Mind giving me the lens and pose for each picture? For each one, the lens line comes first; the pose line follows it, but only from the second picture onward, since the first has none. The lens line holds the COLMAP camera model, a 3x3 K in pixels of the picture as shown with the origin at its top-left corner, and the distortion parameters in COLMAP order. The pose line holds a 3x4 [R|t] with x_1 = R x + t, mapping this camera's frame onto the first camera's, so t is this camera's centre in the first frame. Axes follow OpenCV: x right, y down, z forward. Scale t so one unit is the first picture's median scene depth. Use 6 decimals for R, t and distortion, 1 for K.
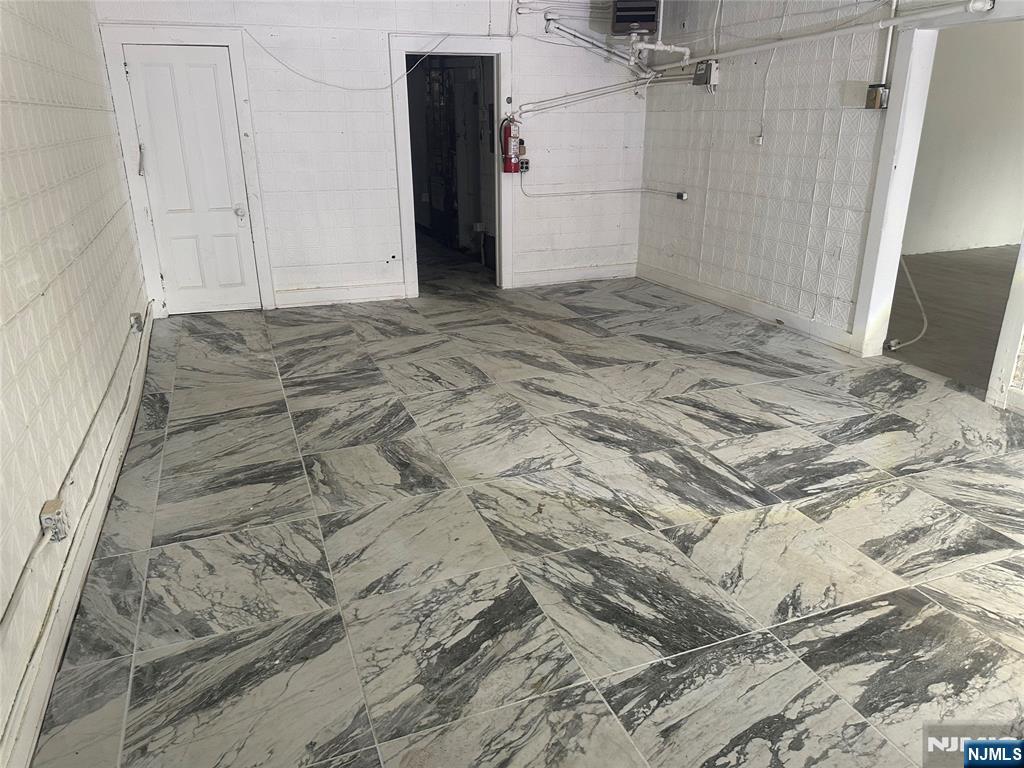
lens RADIAL K [[702.6, 0, 509.9], [0, 702.6, 389.0], [0, 0, 1]] dist [0.105417, -0.161994]
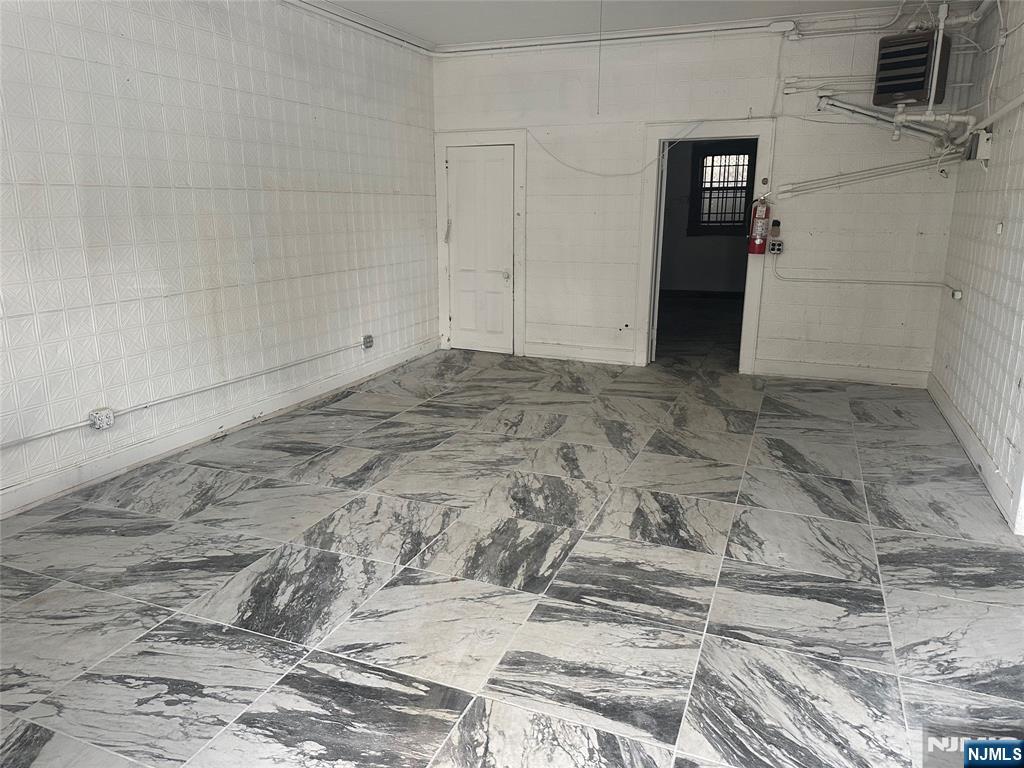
lens RADIAL K [[713.4, 0, 514.2], [0, 713.4, 385.1], [0, 0, 1]] dist [0.110780, -0.169491]
pose [[0.727475, 0.172311, -0.664146, 0.742856], [-0.246727, 0.968901, -0.018874, -0.064503], [0.640239, 0.177593, 0.747365, 0.177552]]
